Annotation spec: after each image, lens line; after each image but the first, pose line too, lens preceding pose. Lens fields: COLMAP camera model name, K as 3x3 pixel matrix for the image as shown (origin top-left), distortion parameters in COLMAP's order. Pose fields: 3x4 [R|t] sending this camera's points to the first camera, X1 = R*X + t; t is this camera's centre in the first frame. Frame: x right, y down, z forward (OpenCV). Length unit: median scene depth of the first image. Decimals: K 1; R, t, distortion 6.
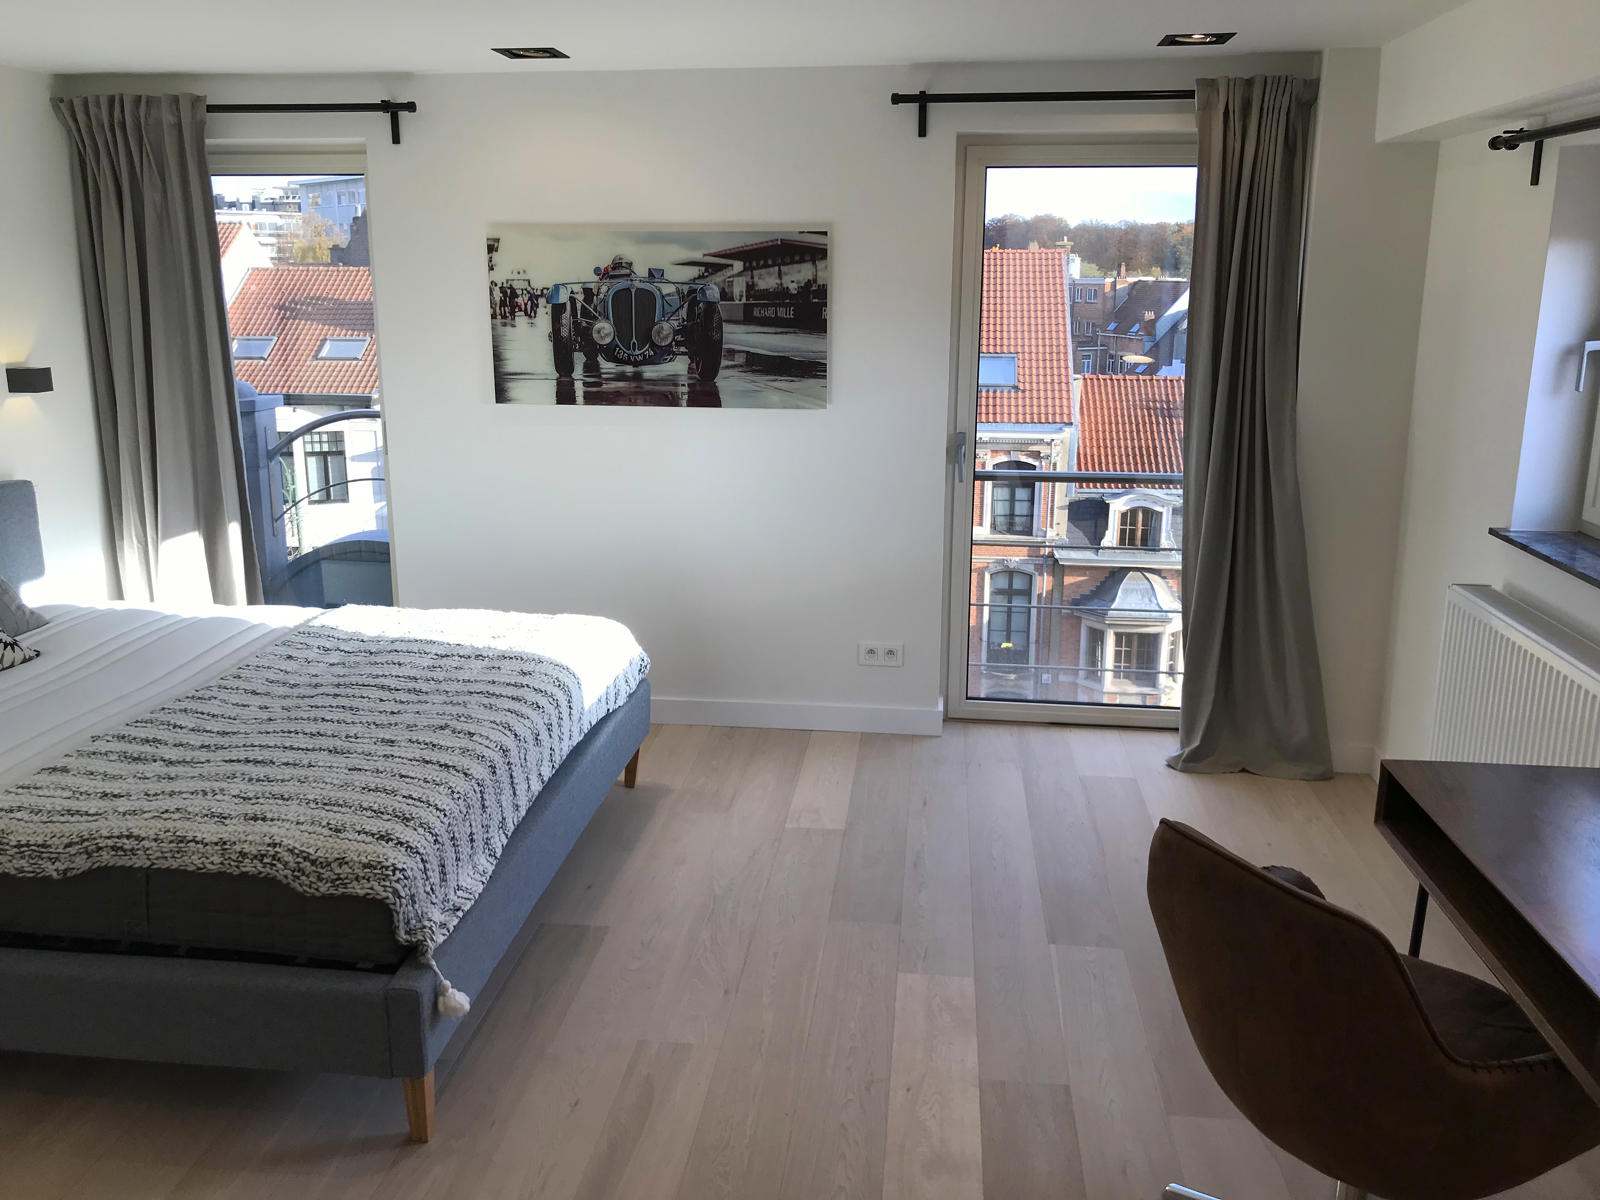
lens RADIAL K [[1322.6, 0, 786.4], [0, 1322.6, 599.2], [0, 0, 1]] dist [0.009949, -0.049503]
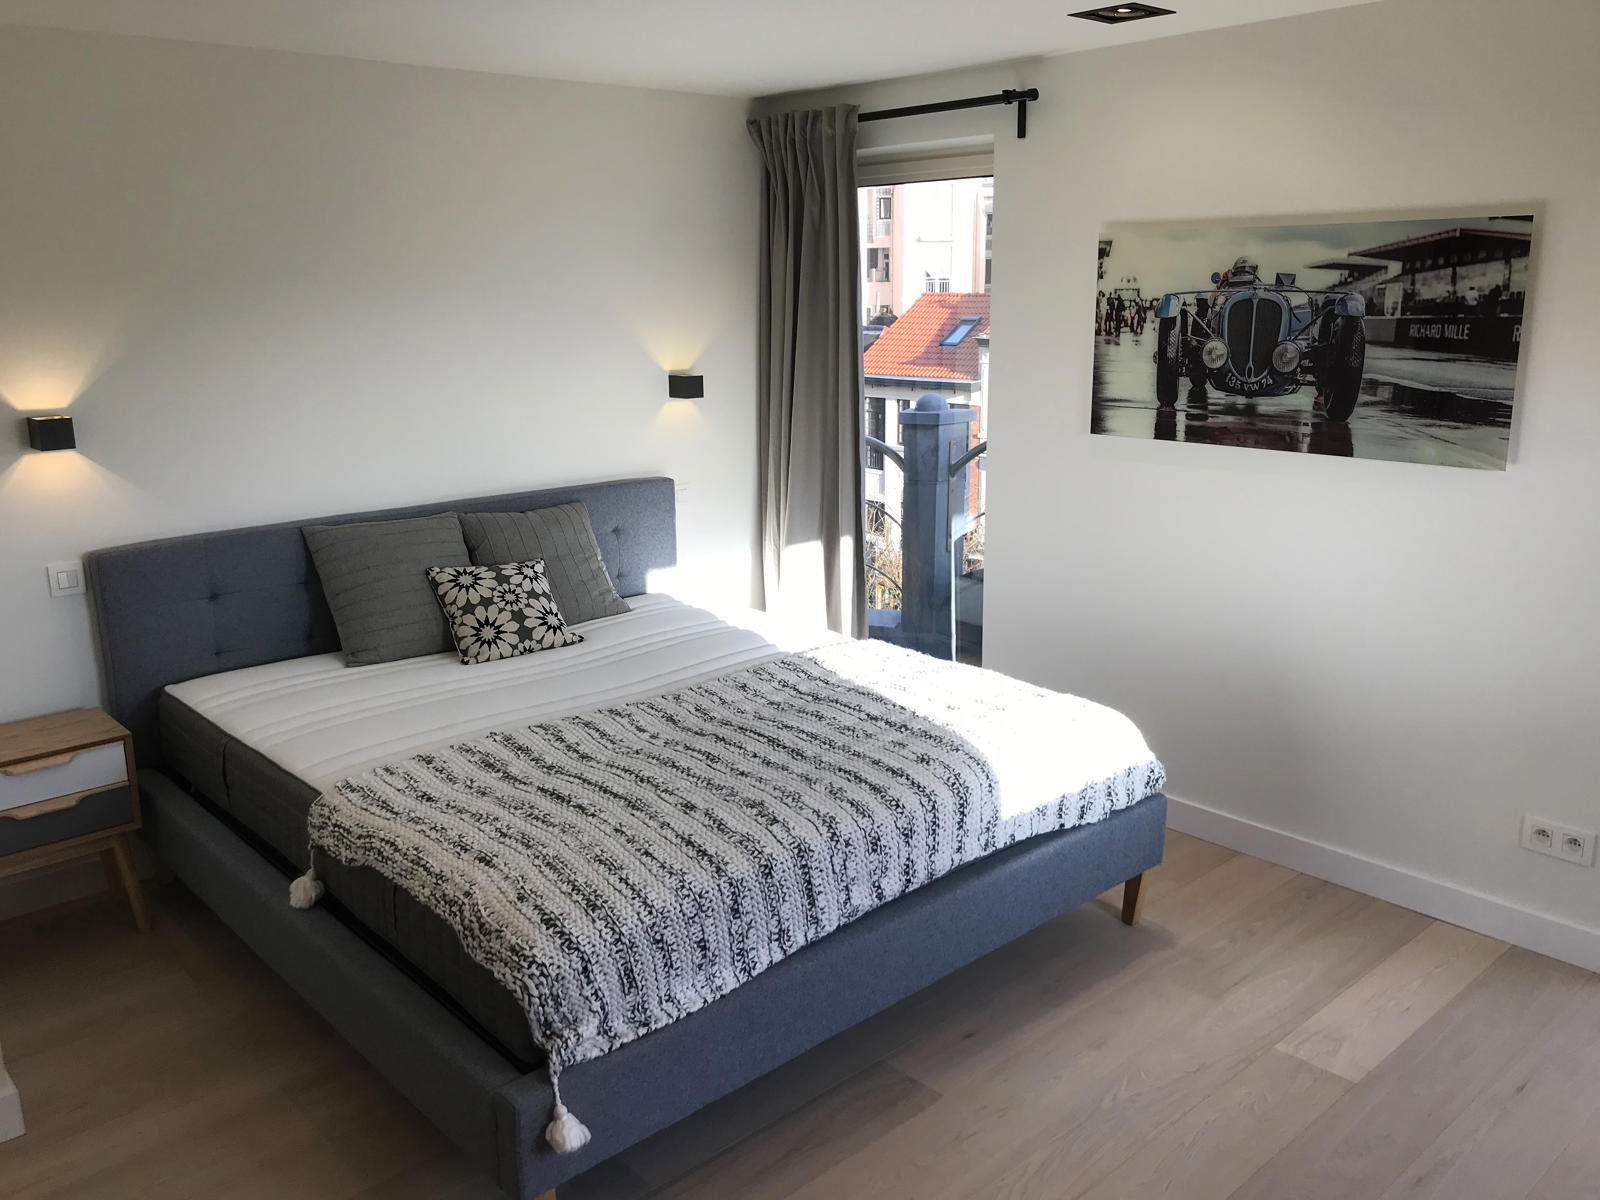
lens RADIAL K [[1310.7, 0, 798.8], [0, 1310.7, 578.7], [0, 0, 1]] dist [0.043361, -0.088515]
pose [[0.752499, 0.133822, -0.644854, 0.206942], [-0.145968, 0.988676, 0.034838, -0.058575], [0.642214, 0.067913, 0.763511, 0.241797]]
